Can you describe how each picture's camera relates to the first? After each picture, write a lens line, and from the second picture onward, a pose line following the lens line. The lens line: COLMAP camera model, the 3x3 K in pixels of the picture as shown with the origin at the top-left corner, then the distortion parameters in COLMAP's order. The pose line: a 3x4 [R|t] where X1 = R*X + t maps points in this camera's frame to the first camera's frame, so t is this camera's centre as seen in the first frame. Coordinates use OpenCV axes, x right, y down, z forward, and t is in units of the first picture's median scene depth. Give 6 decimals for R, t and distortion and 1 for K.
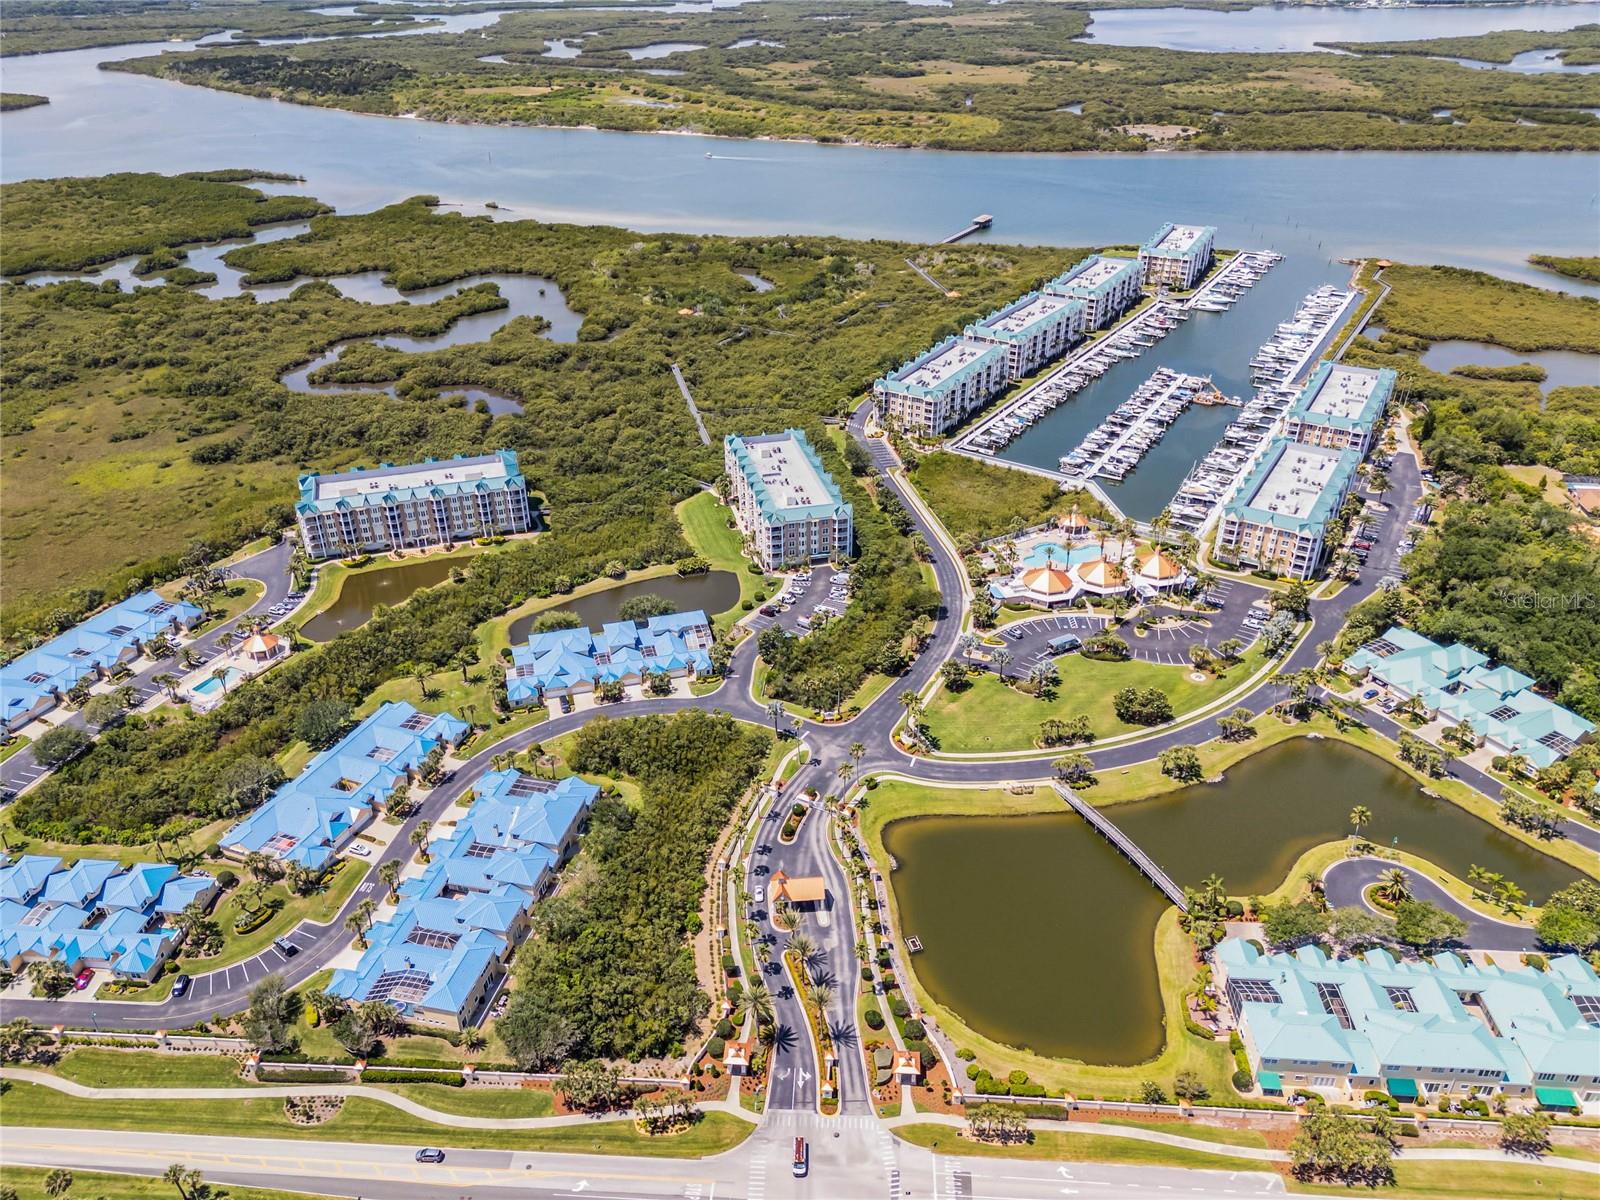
lens RADIAL K [[1175.5, 0, 800.0], [0, 1175.5, 600.0], [0, 0, 1]] dist [0.088693, -0.112933]
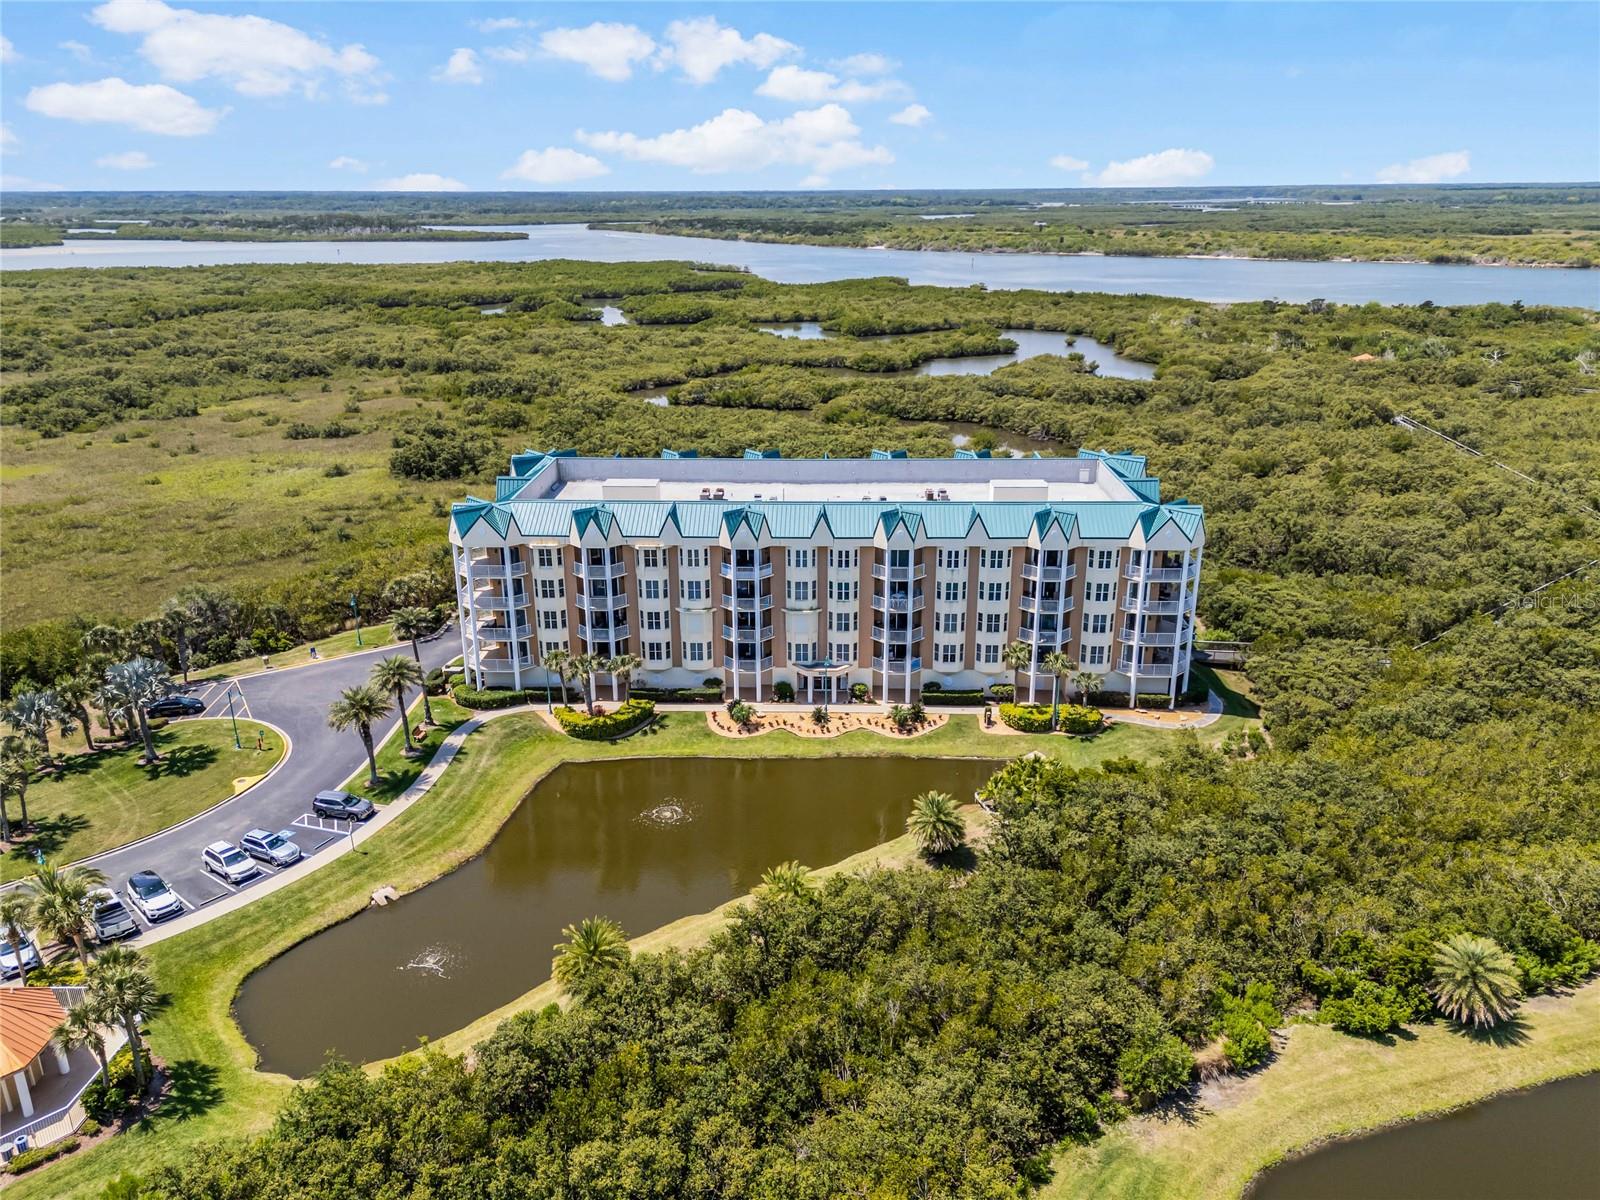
lens RADIAL K [[1175.5, 0, 800.0], [0, 1175.5, 600.0], [0, 0, 1]] dist [0.088693, -0.112933]
pose [[0.940177, 0.113307, -0.321291, -0.198335], [-0.172946, 0.971256, -0.163556, -0.018135], [0.293524, 0.209338, 0.932749, 0.614282]]
